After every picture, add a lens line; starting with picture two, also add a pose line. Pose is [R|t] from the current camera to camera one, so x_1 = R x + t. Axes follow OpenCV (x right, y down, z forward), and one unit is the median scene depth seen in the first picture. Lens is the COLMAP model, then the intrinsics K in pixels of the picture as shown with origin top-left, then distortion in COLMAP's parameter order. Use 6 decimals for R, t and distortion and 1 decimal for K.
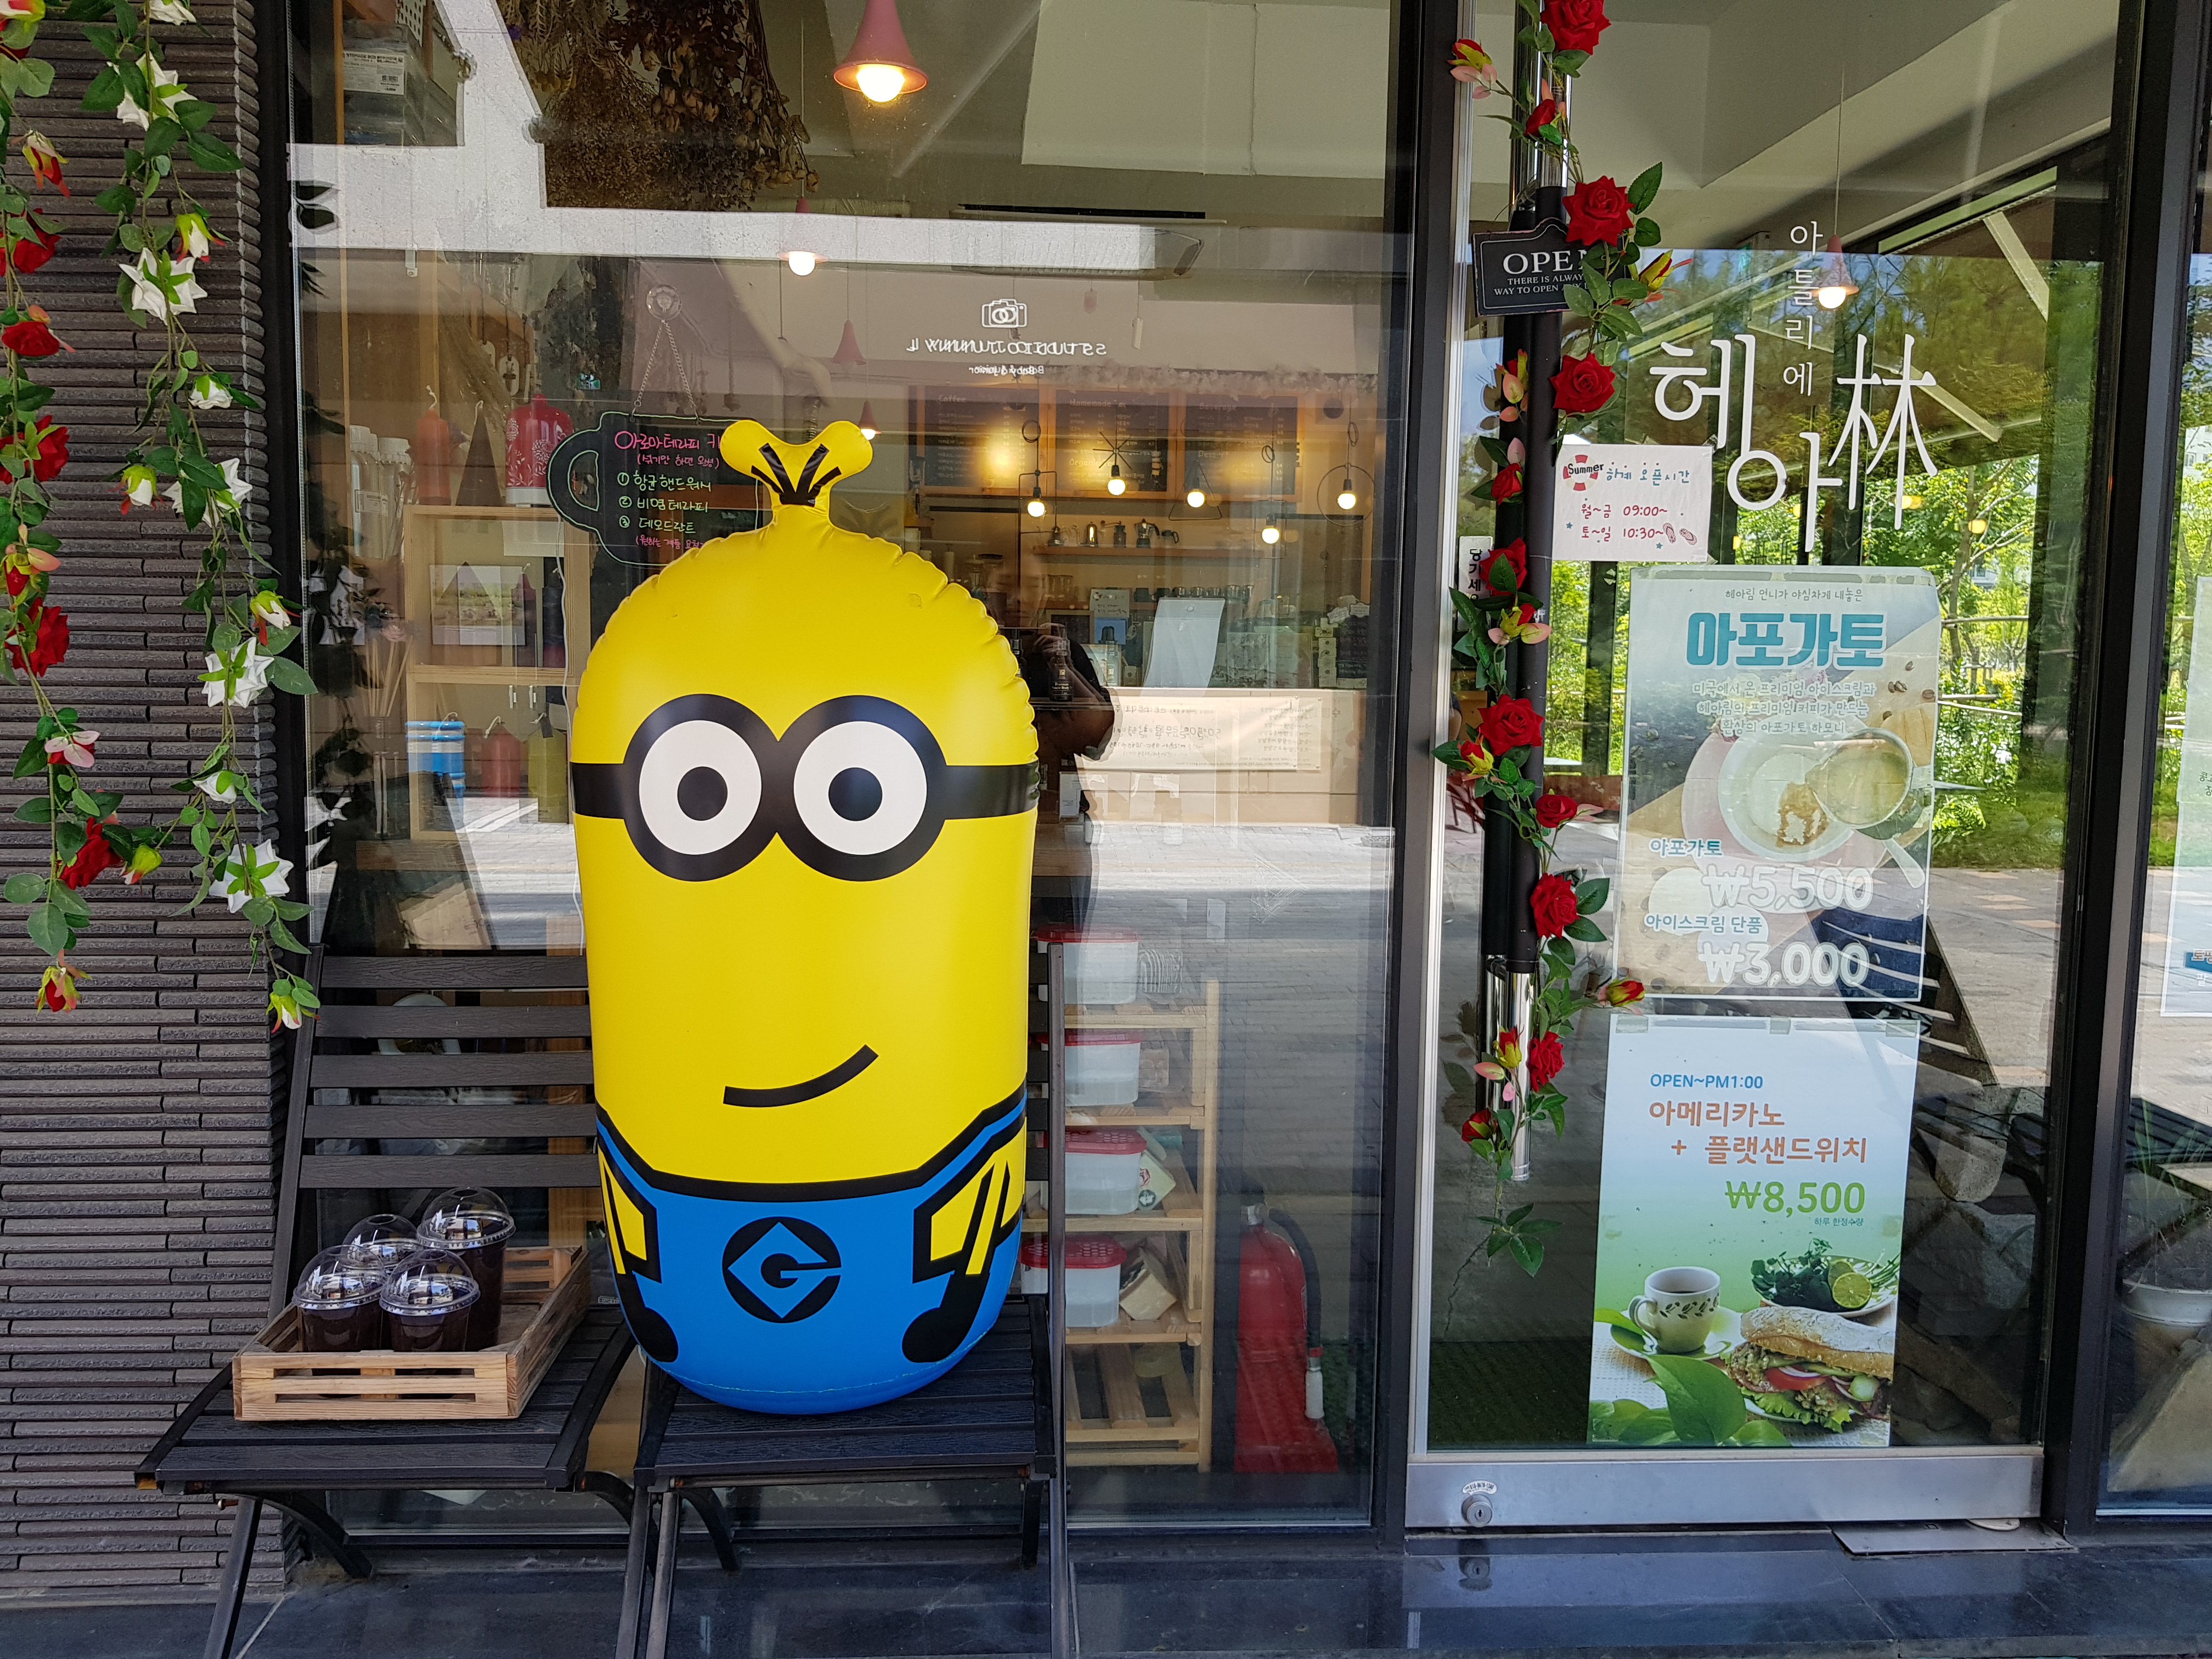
lens RADIAL K [[1716.2, 0, 1103.0], [0, 1716.2, 736.6], [0, 0, 1]] dist [-0.012098, 0.007044]
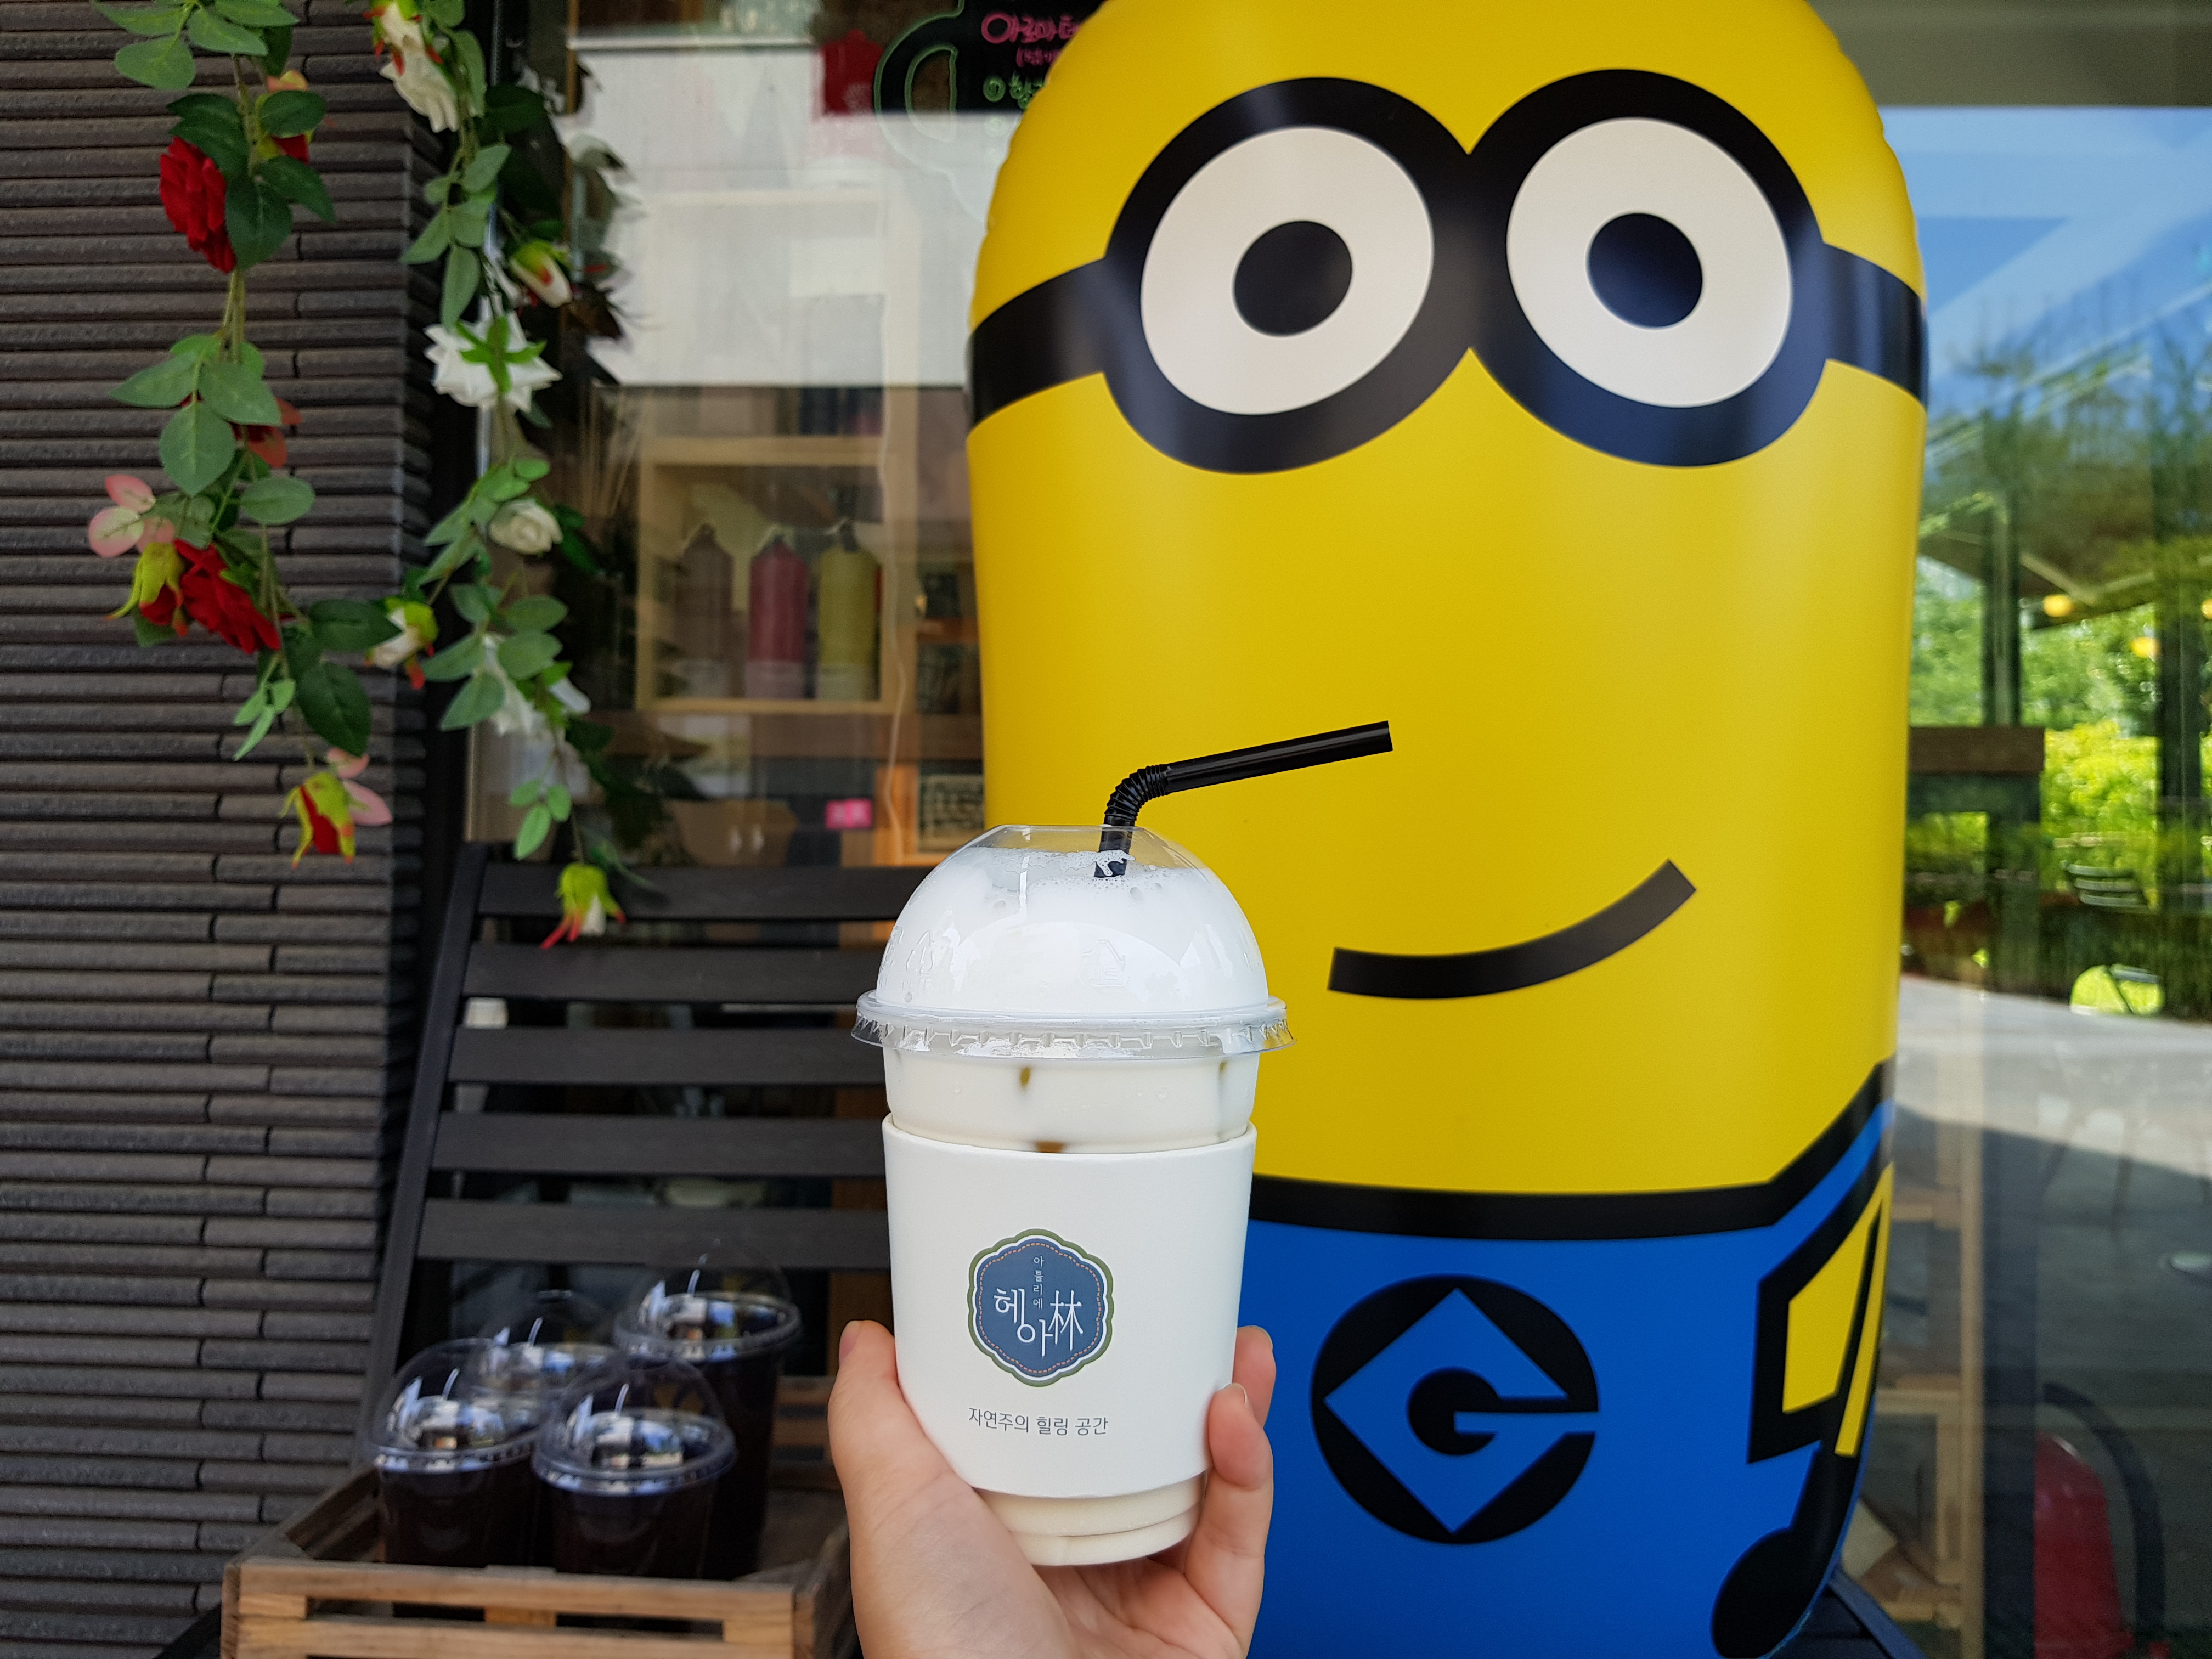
lens RADIAL K [[1716.2, 0, 1103.0], [0, 1716.2, 736.6], [0, 0, 1]] dist [-0.012098, 0.007044]
pose [[0.993169, -0.005209, -0.116565, -0.175583], [-0.009386, 0.992199, -0.124313, 0.158485], [0.116303, 0.124558, 0.985372, 0.441520]]
